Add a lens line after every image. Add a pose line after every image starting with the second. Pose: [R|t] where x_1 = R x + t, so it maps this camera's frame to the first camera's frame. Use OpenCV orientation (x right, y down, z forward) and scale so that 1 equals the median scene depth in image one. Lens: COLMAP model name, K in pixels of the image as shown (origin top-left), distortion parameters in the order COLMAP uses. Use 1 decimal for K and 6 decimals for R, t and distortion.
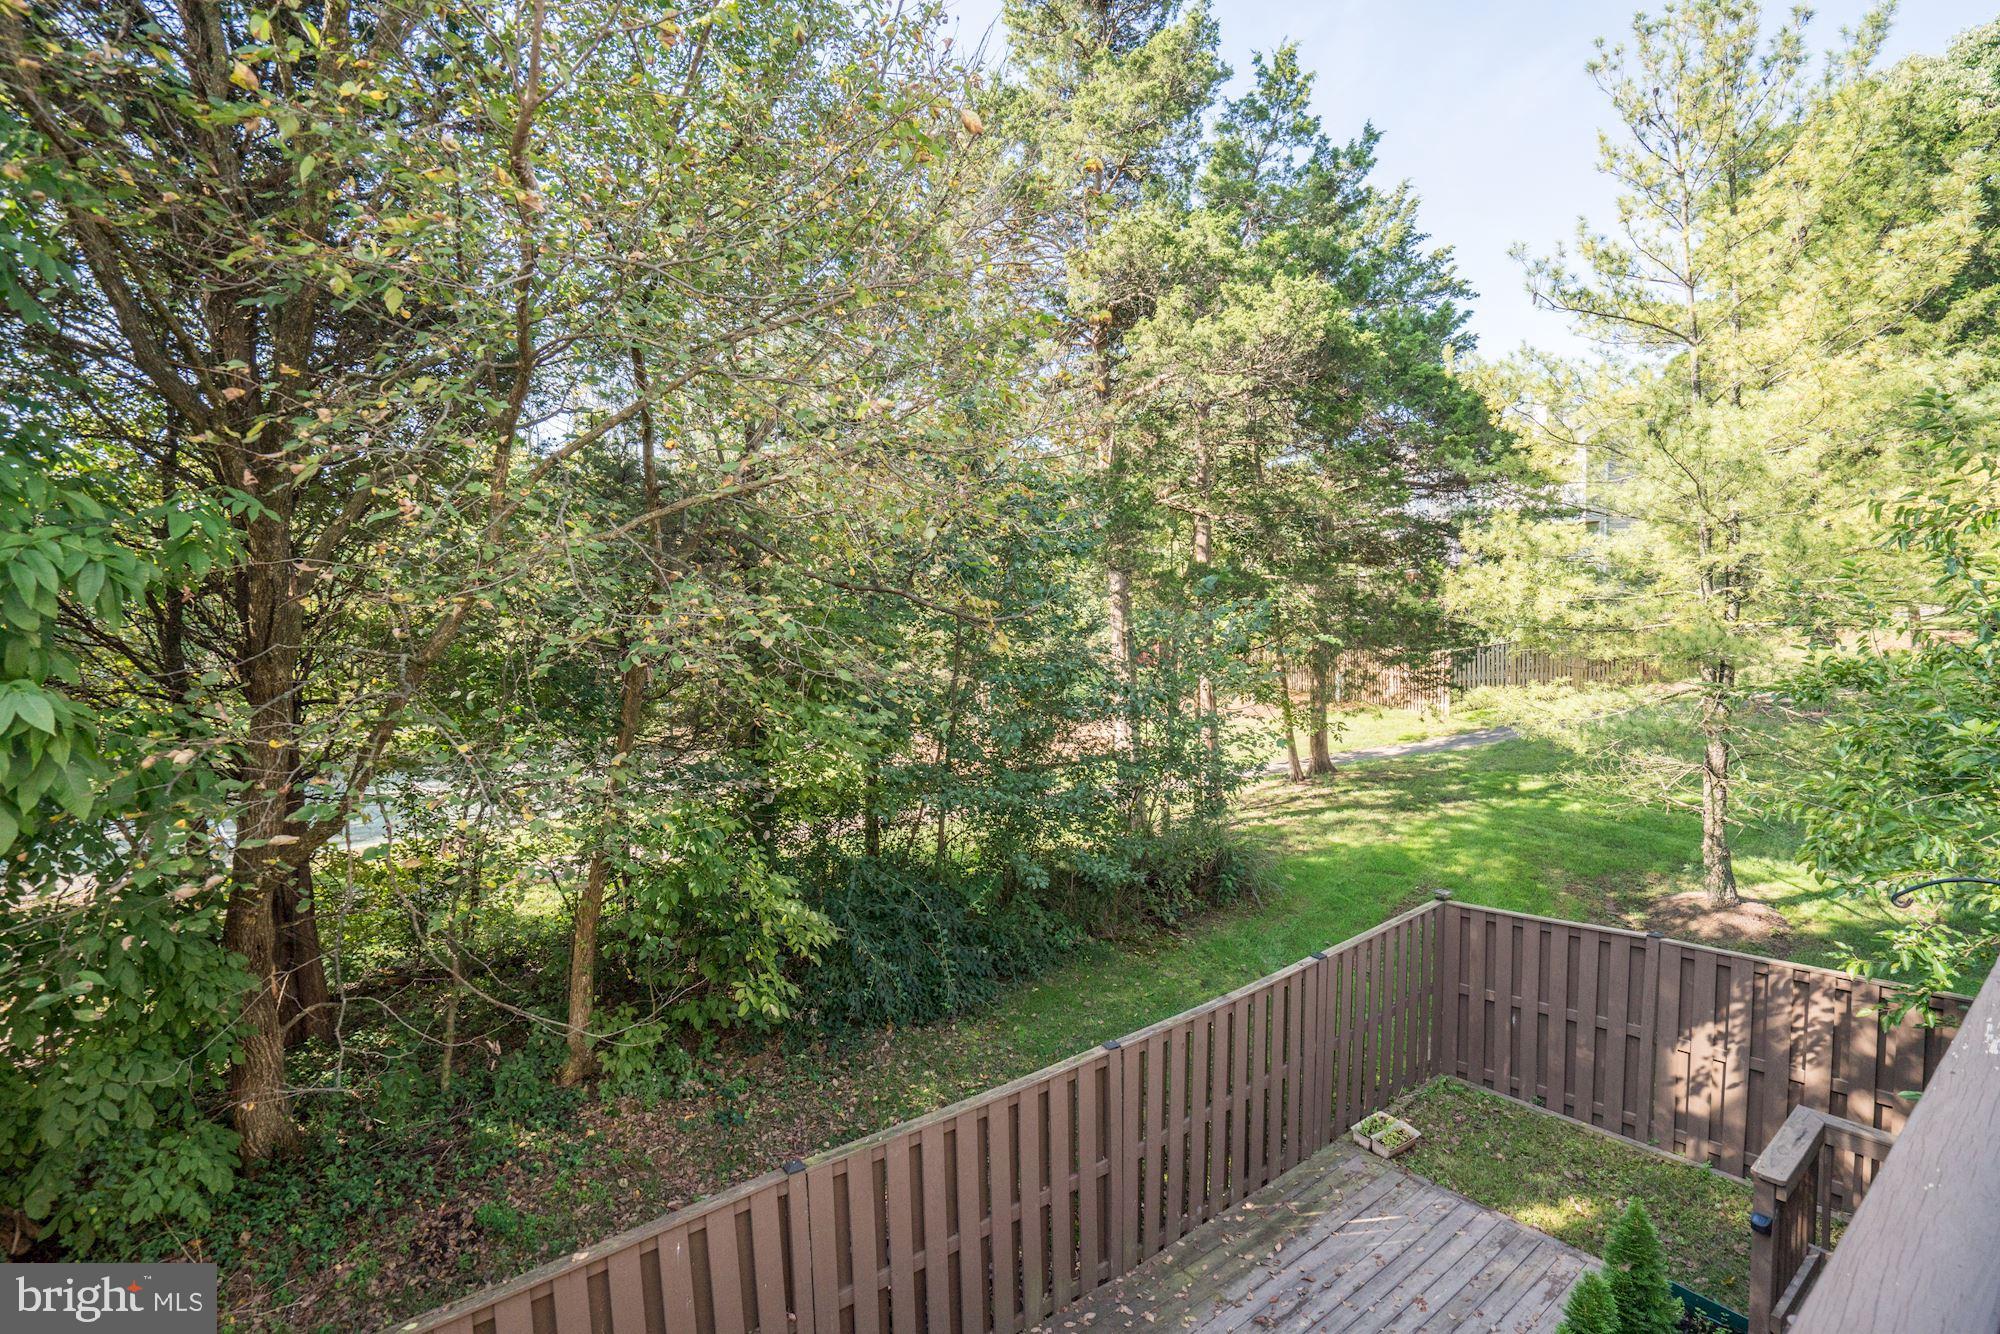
lens RADIAL K [[945.0, 0, 1000.0], [0, 945.0, 667.0], [0, 0, 1]] dist [-0.046054, 0.022434]
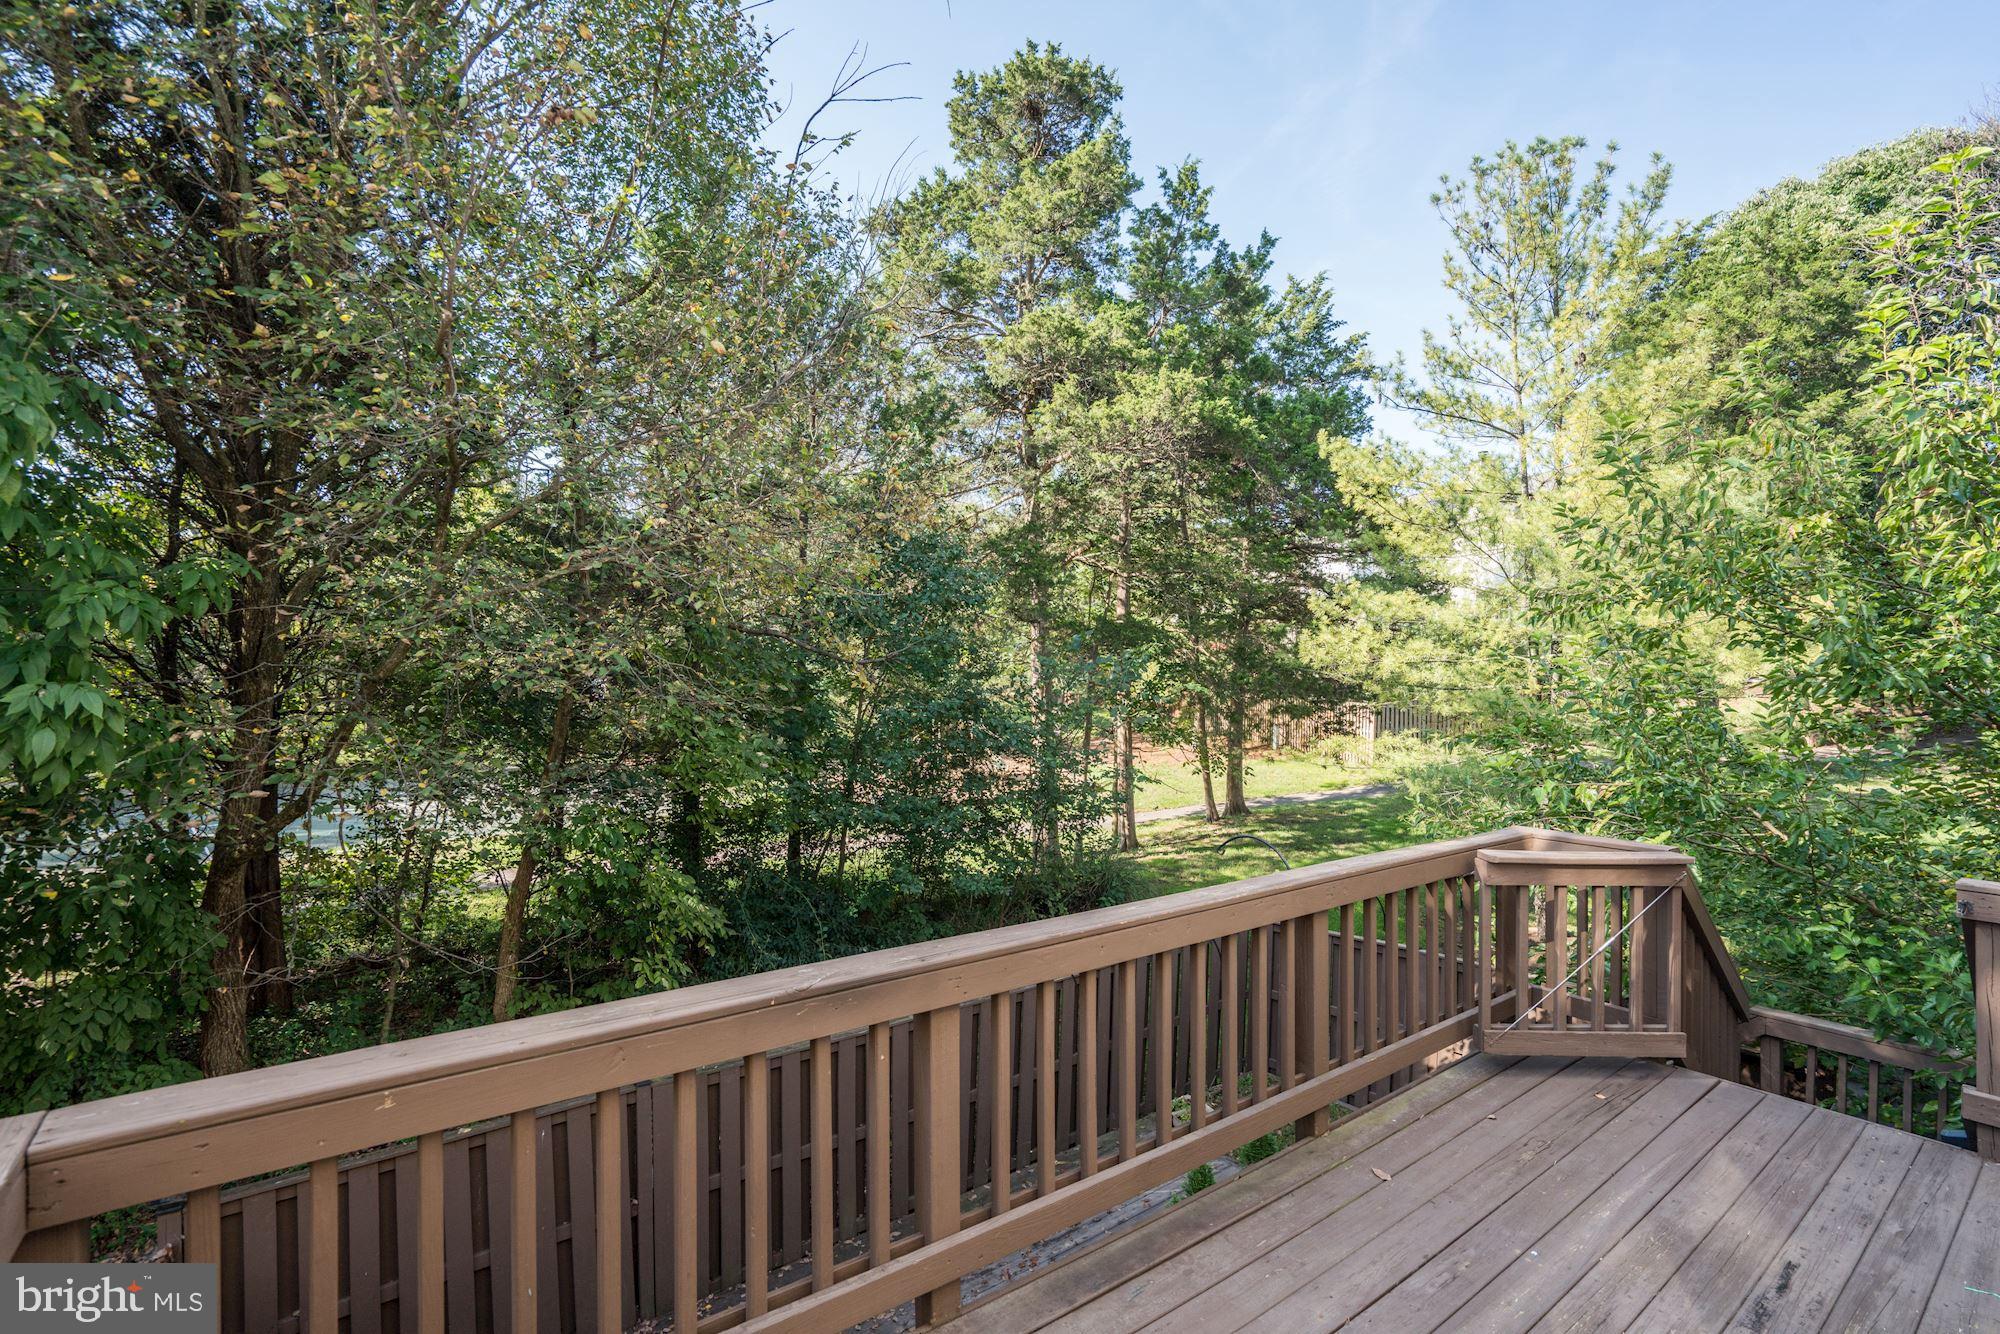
lens RADIAL K [[935.7, 0, 991.1], [0, 935.7, 672.8], [0, 0, 1]] dist [-0.045430, 0.022565]
pose [[0.999390, 0.033534, 0.009767, 0.075894], [-0.033144, 0.998742, -0.037640, 0.001760], [-0.011016, 0.037293, 0.999244, -0.098352]]
